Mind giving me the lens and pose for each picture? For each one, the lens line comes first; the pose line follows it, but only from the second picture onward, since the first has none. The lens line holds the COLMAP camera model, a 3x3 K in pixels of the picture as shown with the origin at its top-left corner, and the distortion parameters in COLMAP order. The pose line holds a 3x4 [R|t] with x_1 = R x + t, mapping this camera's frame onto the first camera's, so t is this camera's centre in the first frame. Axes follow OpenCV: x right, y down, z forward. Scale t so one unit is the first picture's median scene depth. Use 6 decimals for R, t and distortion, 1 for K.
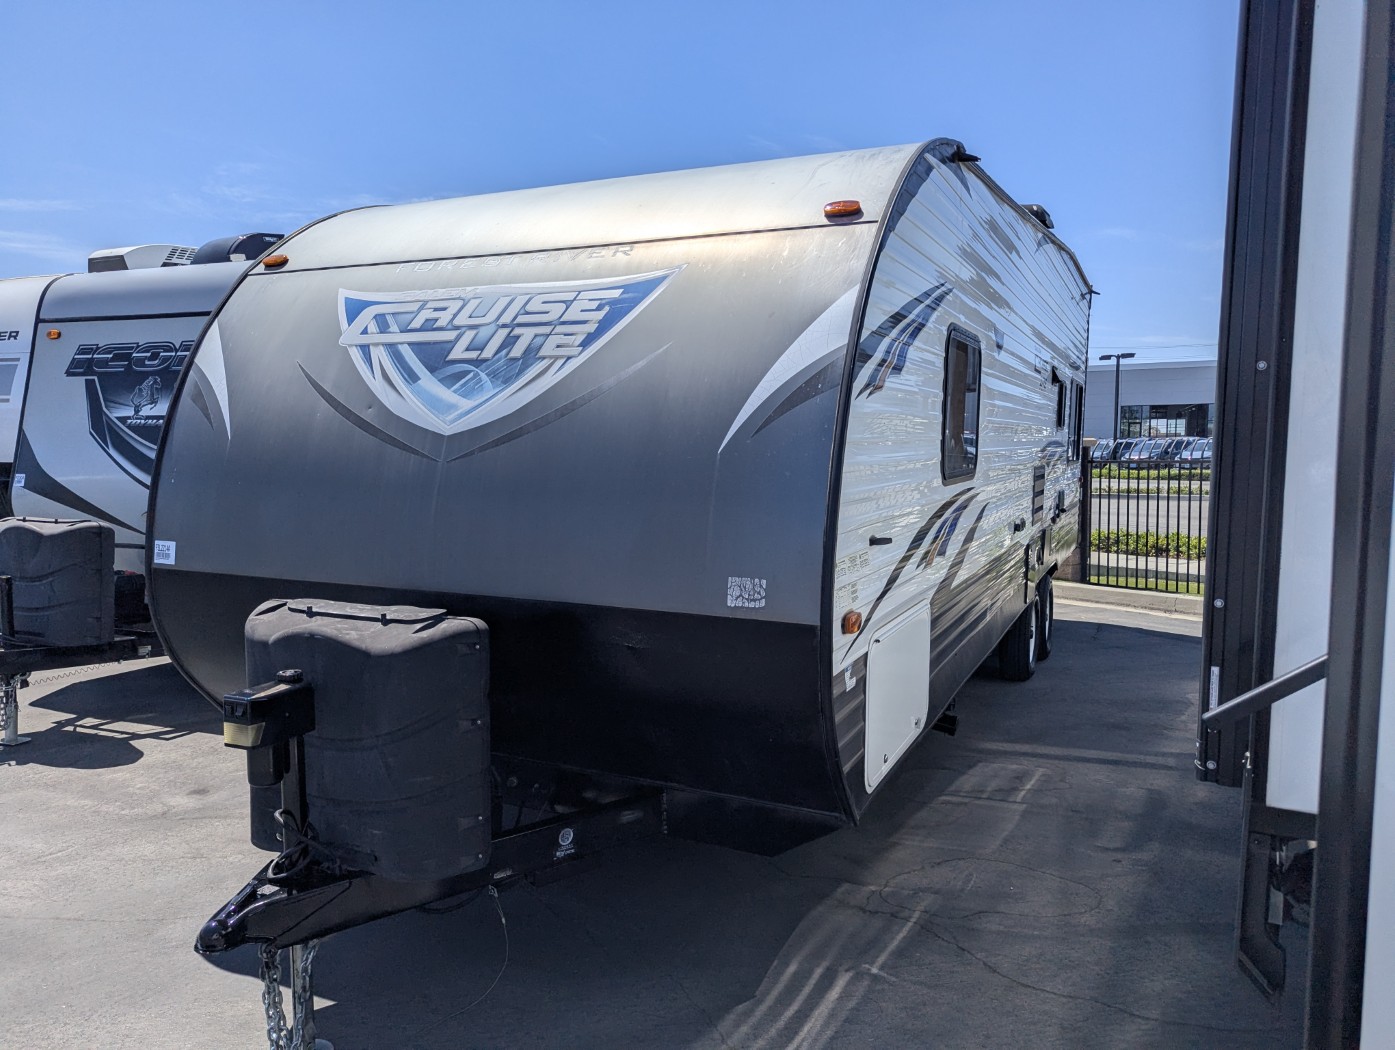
lens RADIAL K [[996.1, 0, 696.3], [0, 996.1, 526.4], [0, 0, 1]] dist [0.048062, -0.041992]
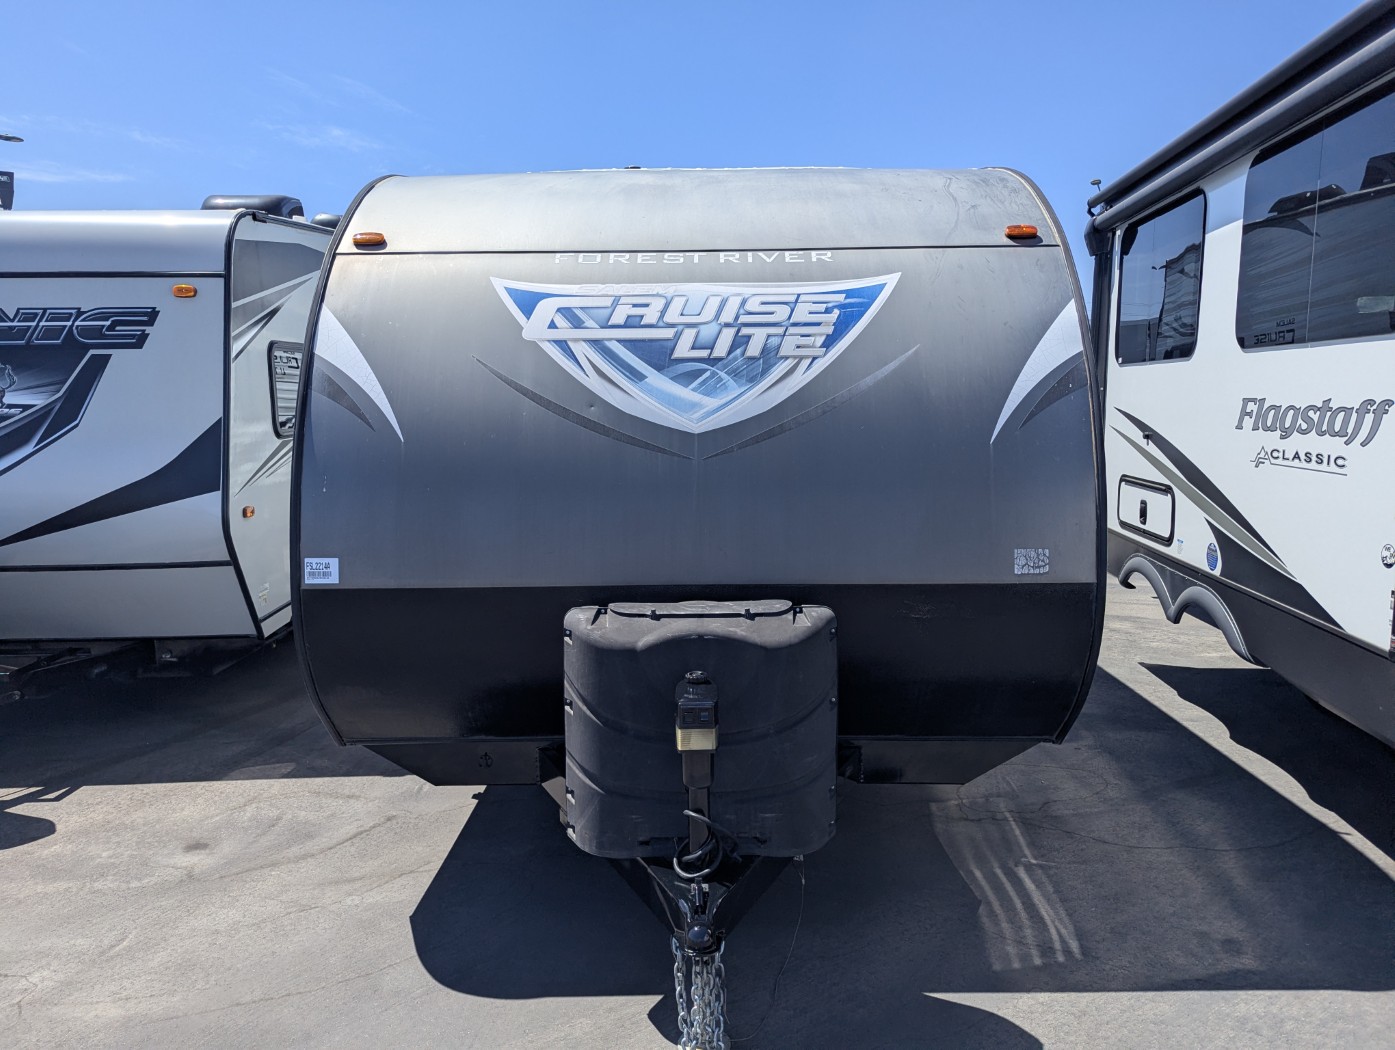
lens RADIAL K [[996.1, 0, 693.4], [0, 996.1, 520.6], [0, 0, 1]] dist [0.048062, -0.041992]
pose [[0.908228, -0.065717, 0.413284, -0.658210], [0.051665, 0.997646, 0.045098, -0.046190], [-0.415275, -0.019607, 0.909485, 0.067531]]
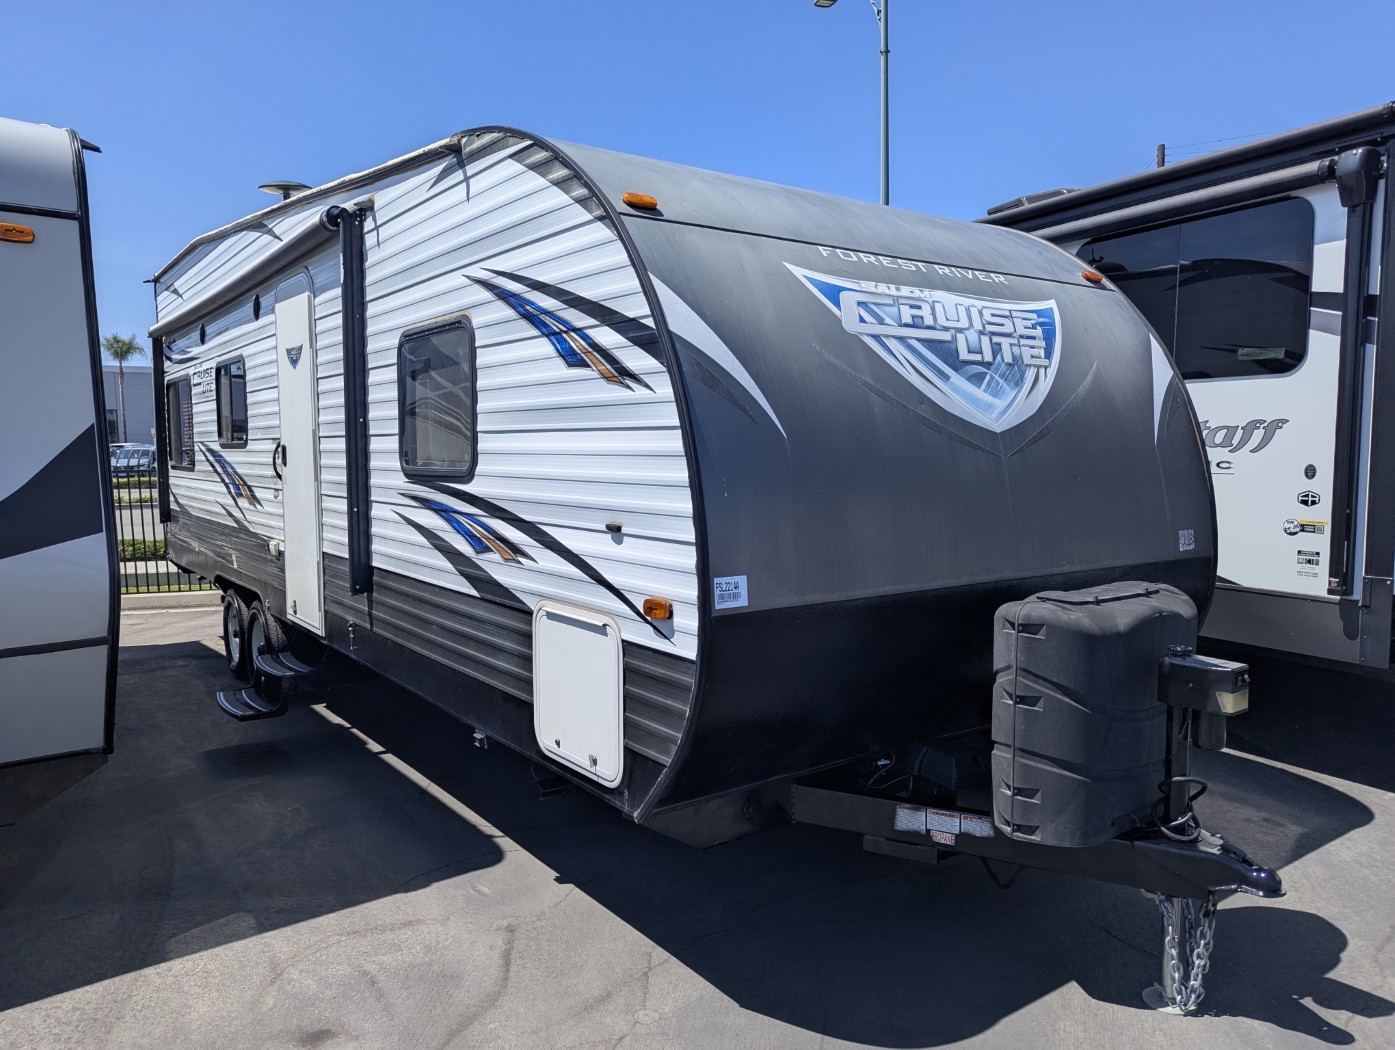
lens RADIAL K [[996.1, 0, 689.9], [0, 996.1, 523.7], [0, 0, 1]] dist [0.048062, -0.041992]
pose [[0.485635, -0.072485, 0.871151, -1.297148], [0.081488, 0.995971, 0.037443, -0.059037], [-0.870355, 0.052805, 0.489585, 0.744165]]
